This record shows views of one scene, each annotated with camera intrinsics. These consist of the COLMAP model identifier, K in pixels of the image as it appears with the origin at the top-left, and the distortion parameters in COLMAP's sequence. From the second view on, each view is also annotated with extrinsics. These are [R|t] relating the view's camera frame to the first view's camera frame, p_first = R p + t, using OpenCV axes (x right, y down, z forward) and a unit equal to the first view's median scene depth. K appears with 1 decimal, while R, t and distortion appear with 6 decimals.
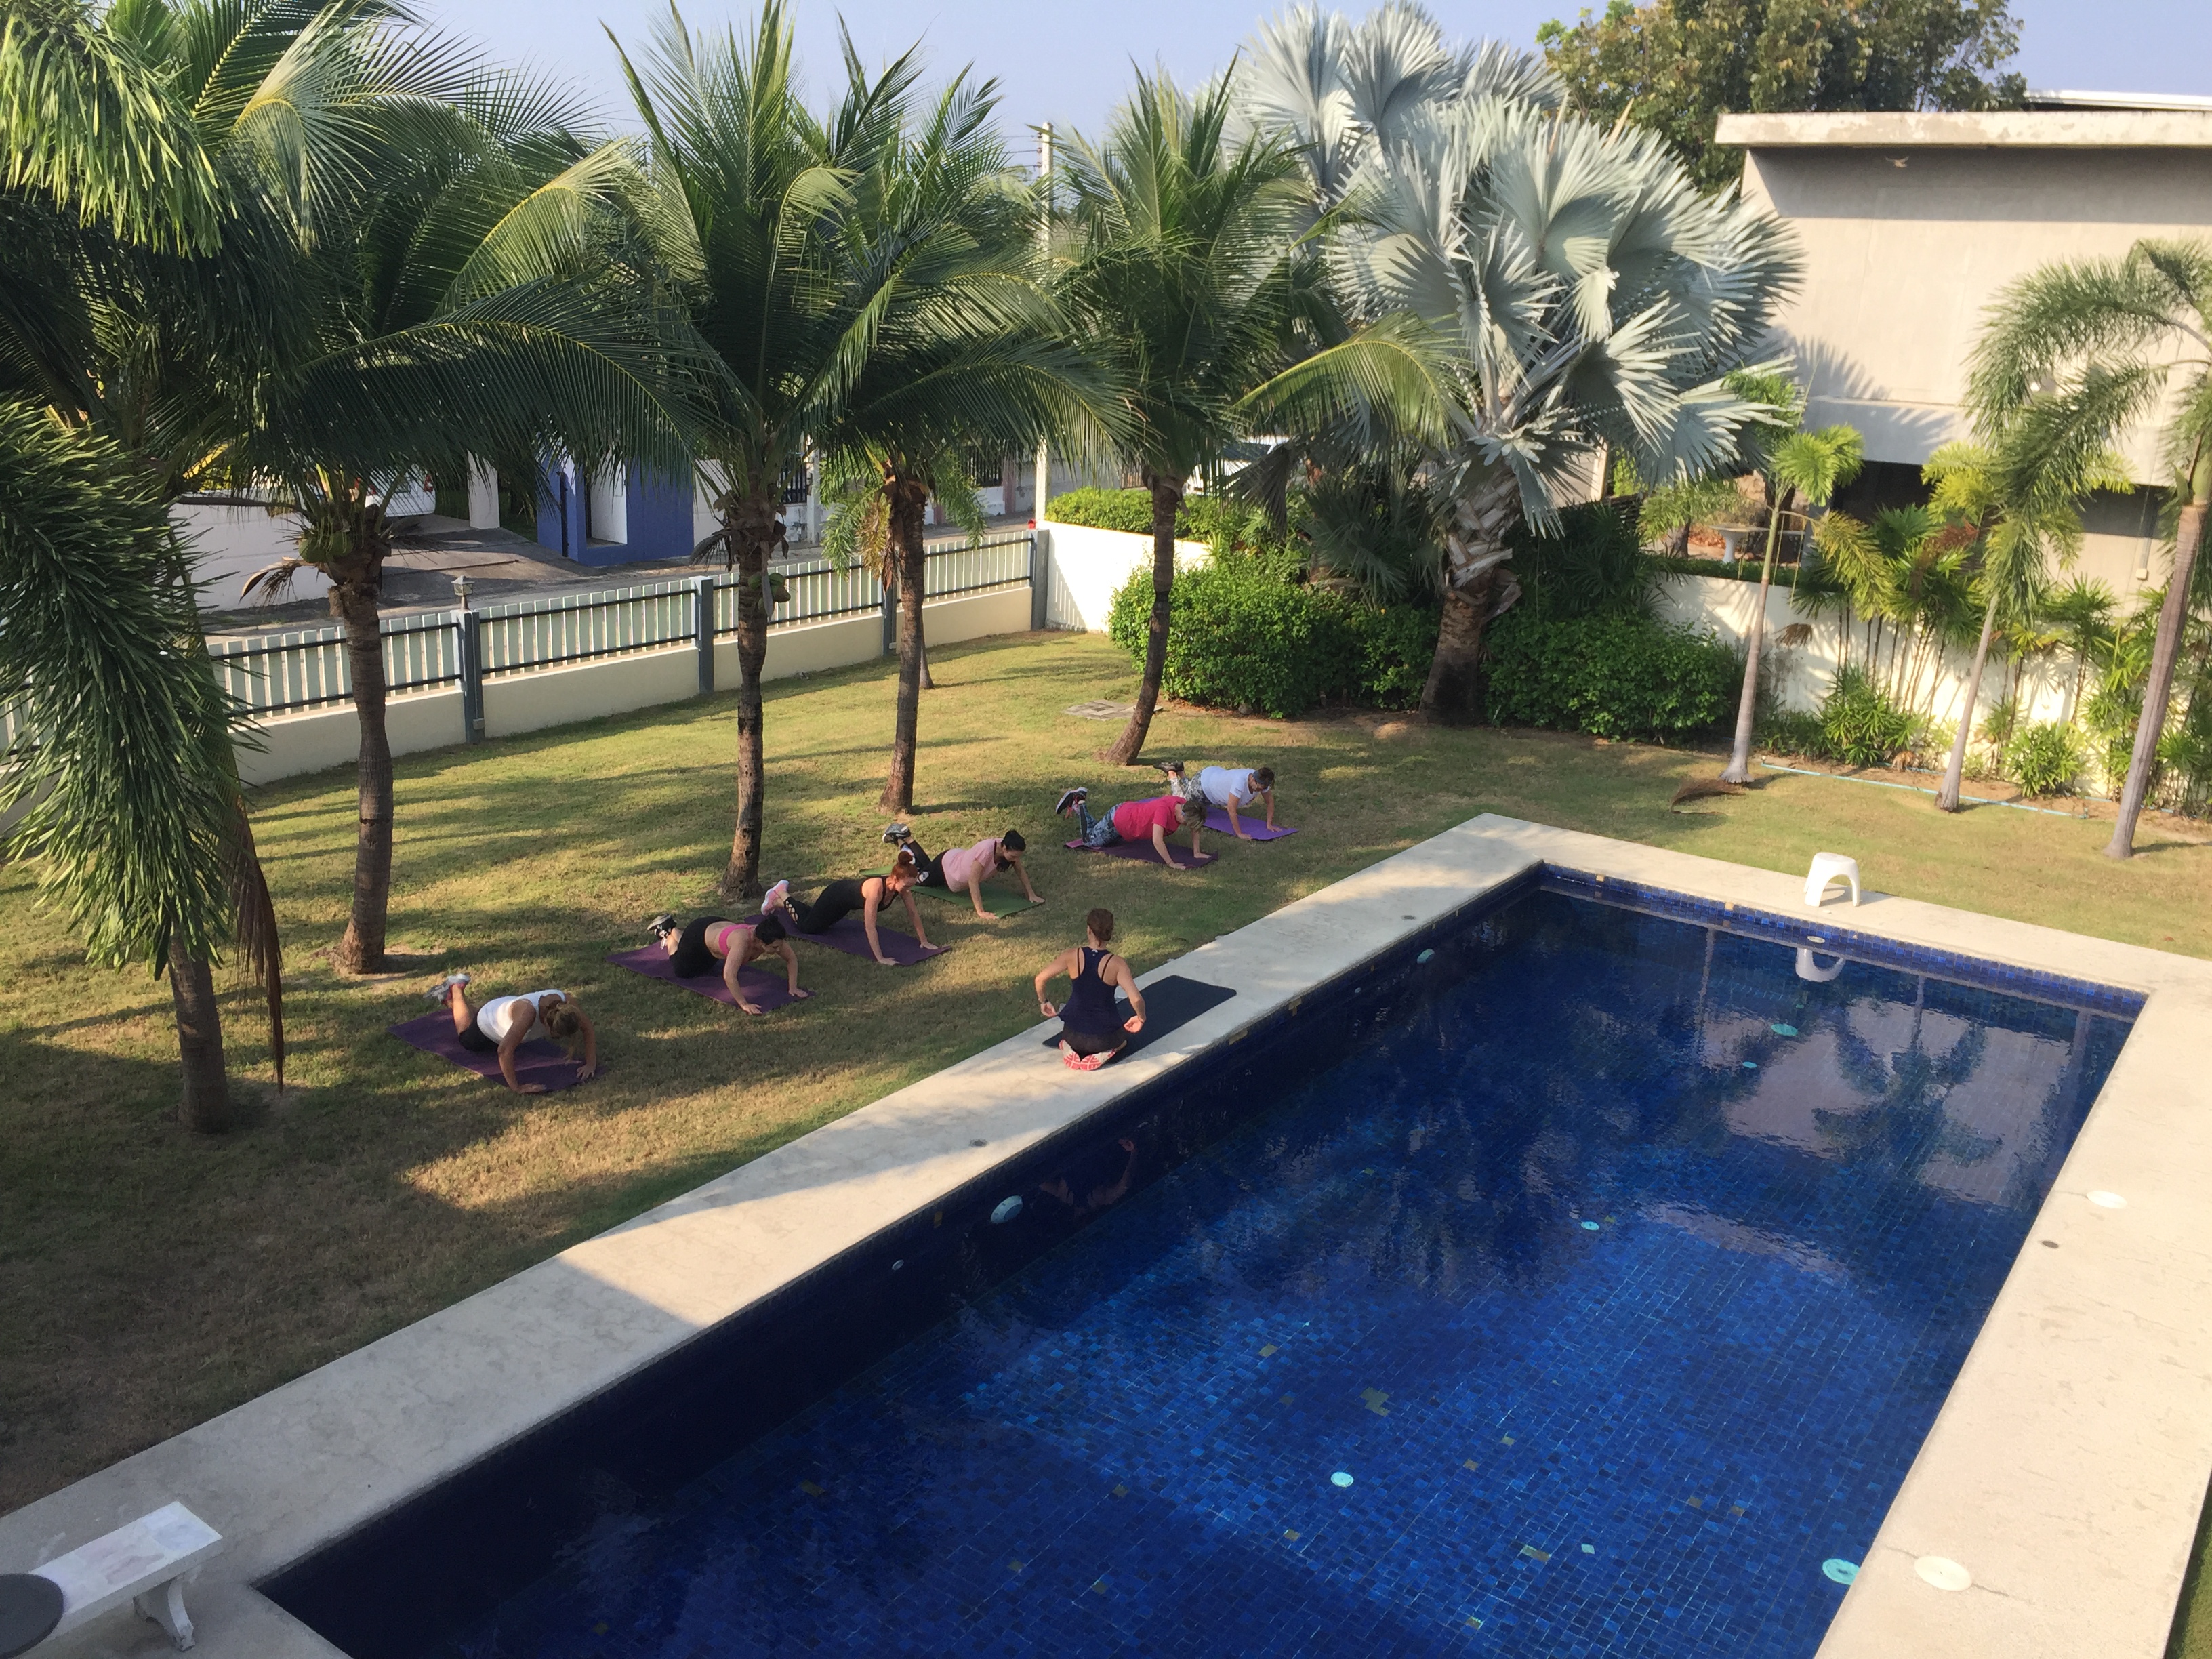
lens RADIAL K [[1878.3, 0, 1113.2], [0, 1878.3, 877.8], [0, 0, 1]] dist [0.055230, -0.100902]
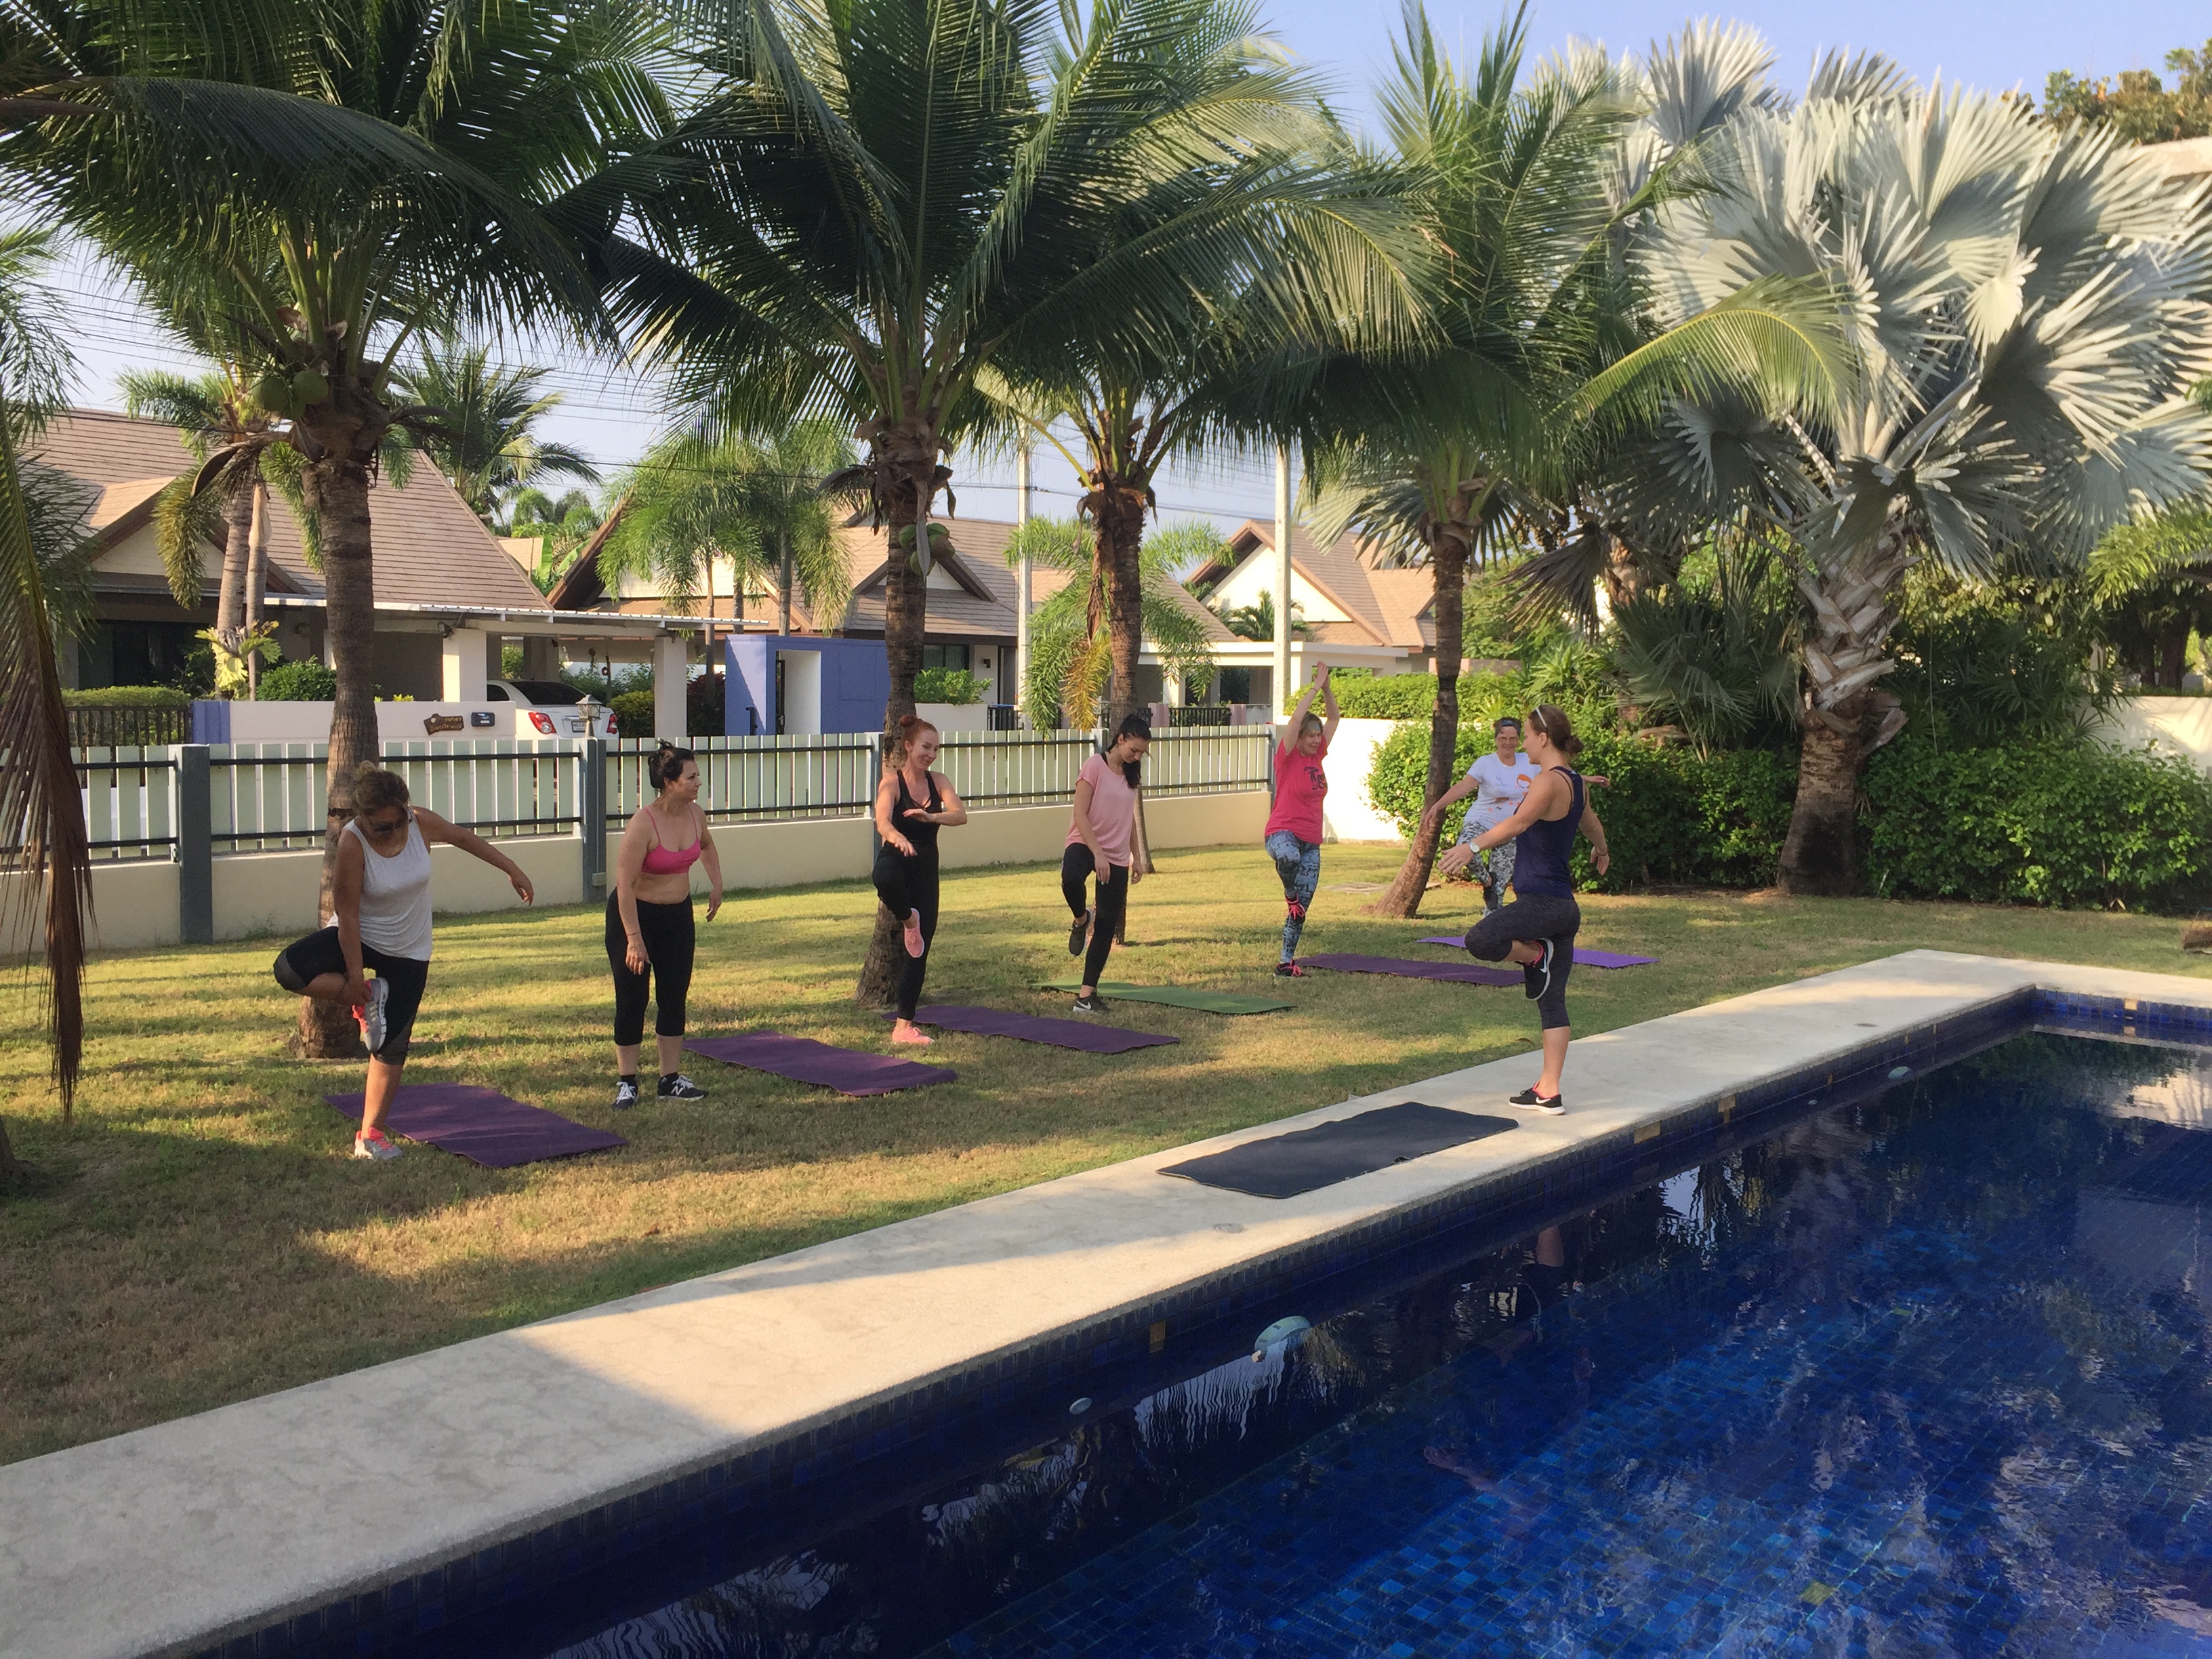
lens RADIAL K [[1885.0, 0, 1106.0], [0, 1885.0, 829.5], [0, 0, 1]] dist [0.088624, -0.127721]
pose [[0.992397, -0.022698, -0.120967, -0.023568], [-0.006431, 0.971943, -0.235129, 0.107095], [0.122910, 0.234119, 0.964407, 0.281230]]
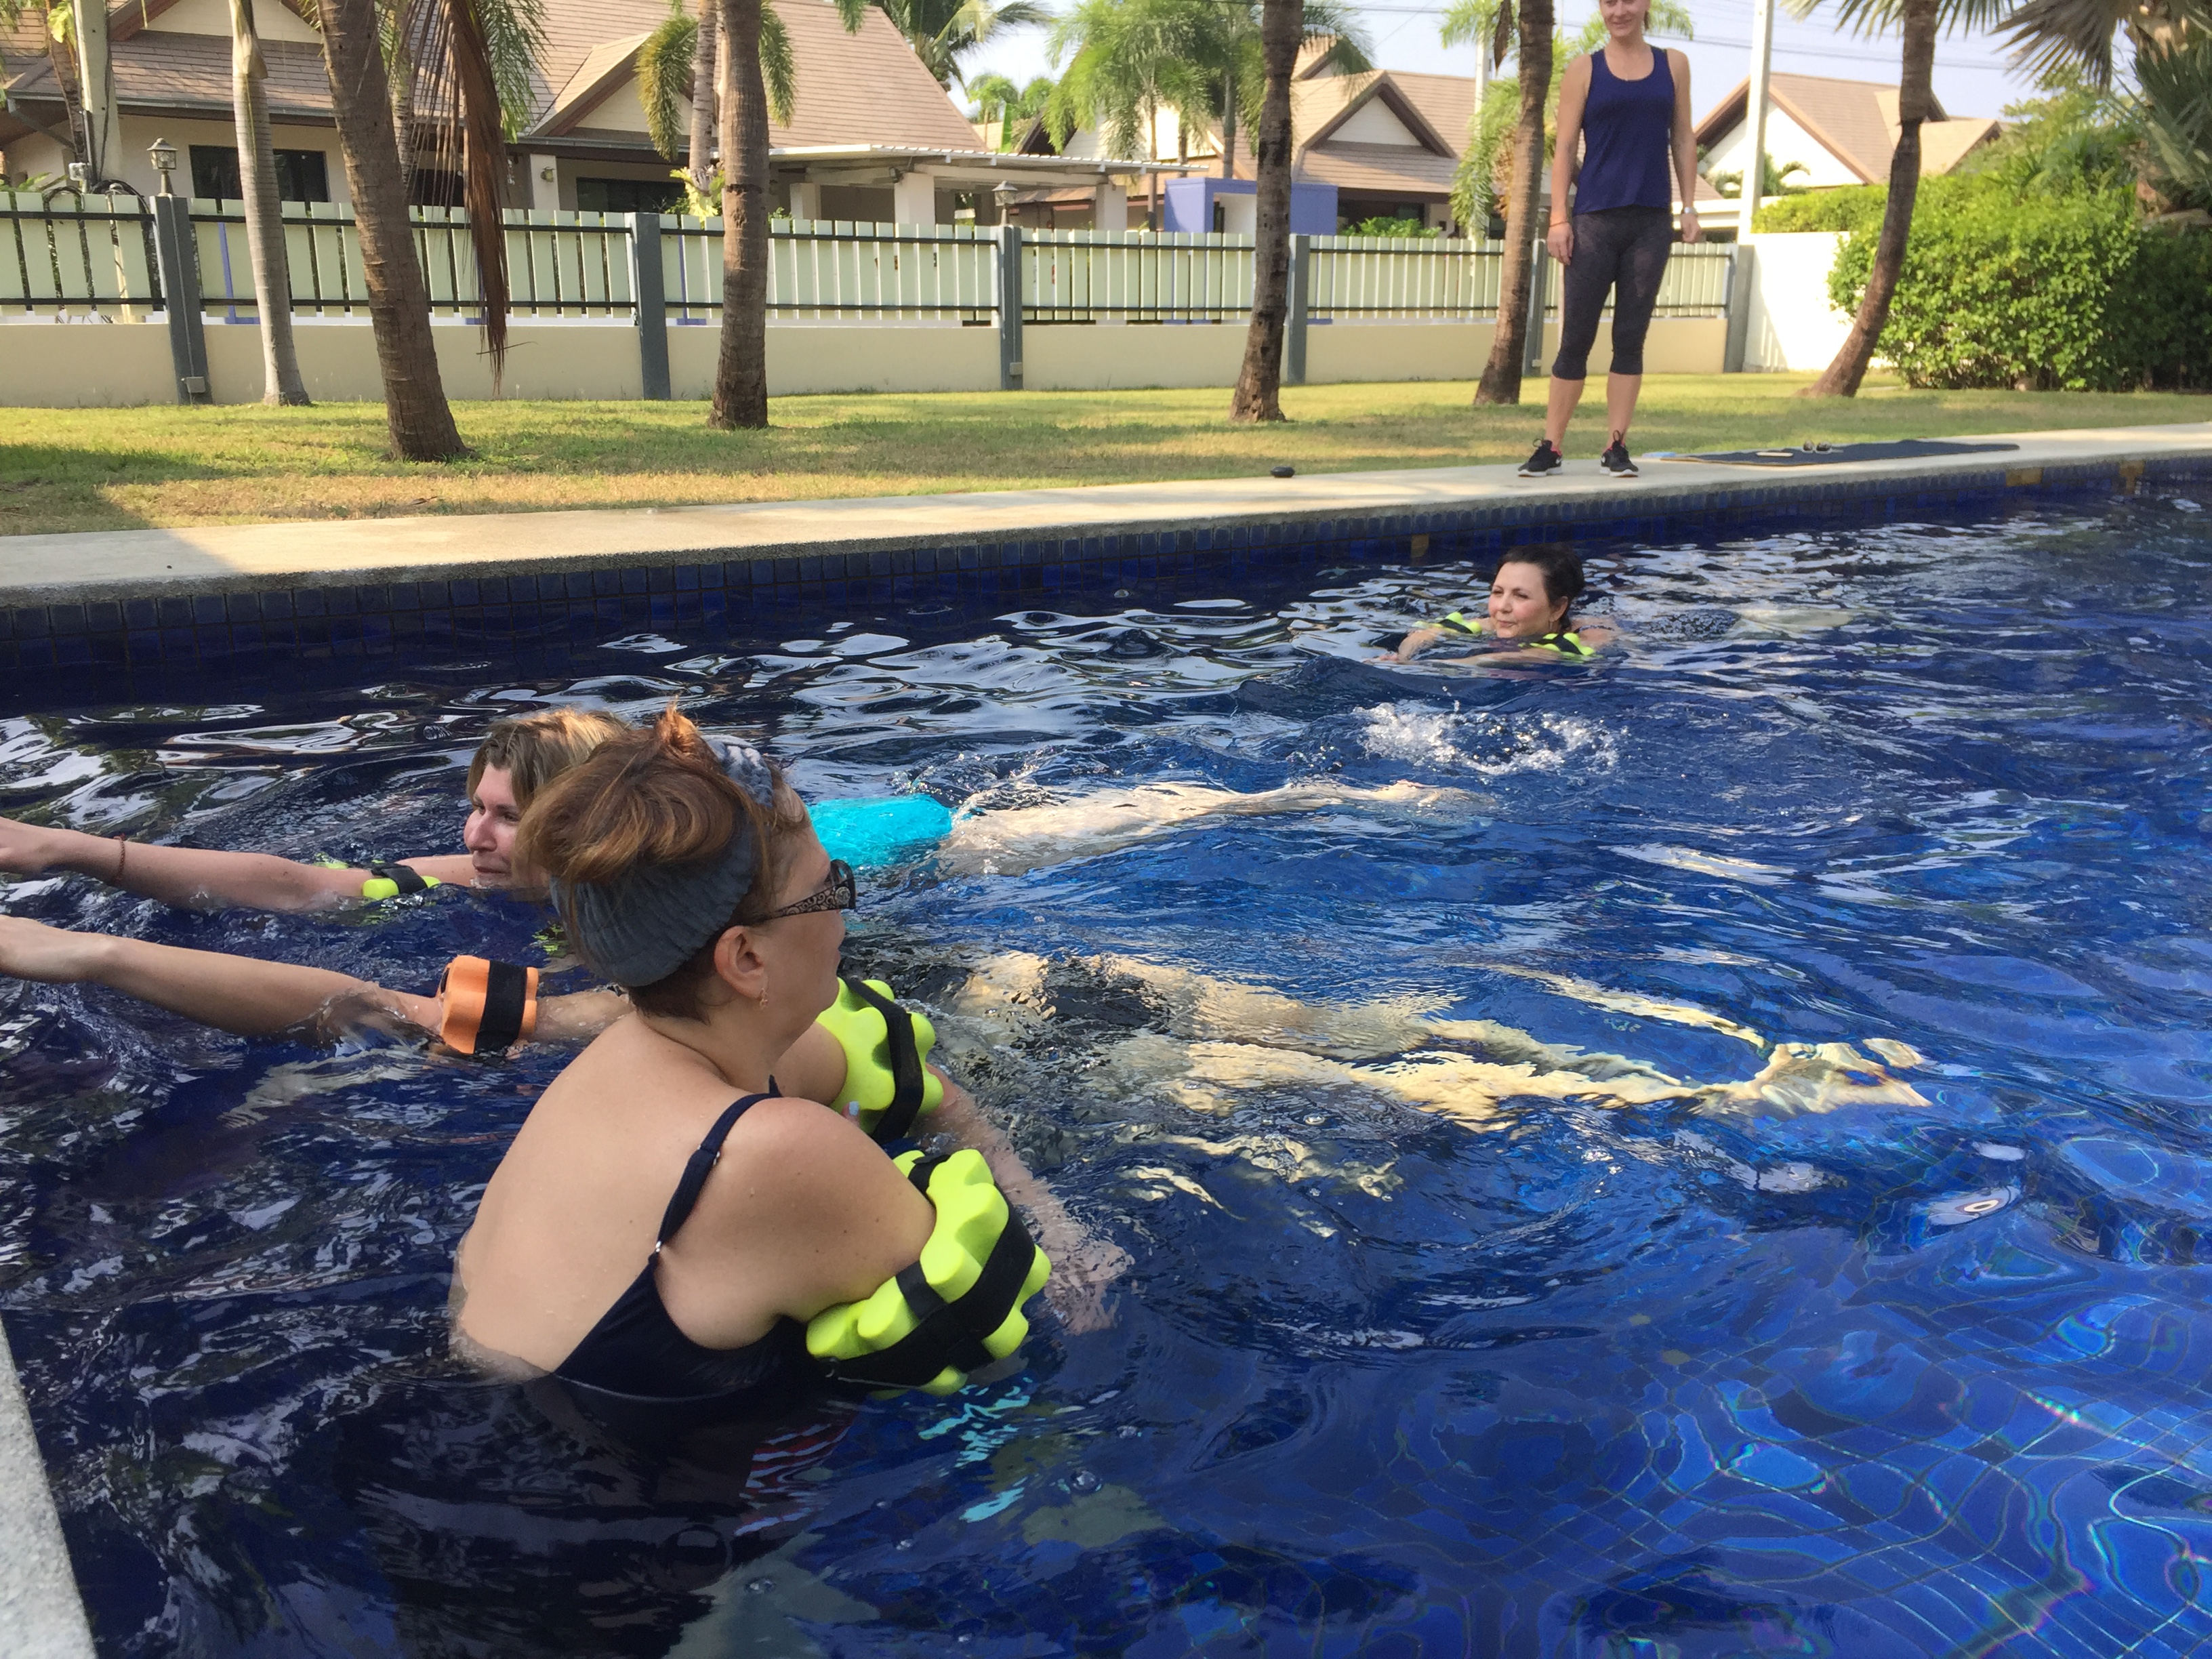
lens RADIAL K [[1901.1, 0, 1105.4], [0, 1901.1, 807.6], [0, 0, 1]] dist [0.085615, -0.123681]
pose [[0.933778, 0.051496, -0.354129, 0.015632], [-0.075220, 0.995728, -0.053547, 0.187964], [0.349859, 0.076638, 0.933662, 0.282955]]
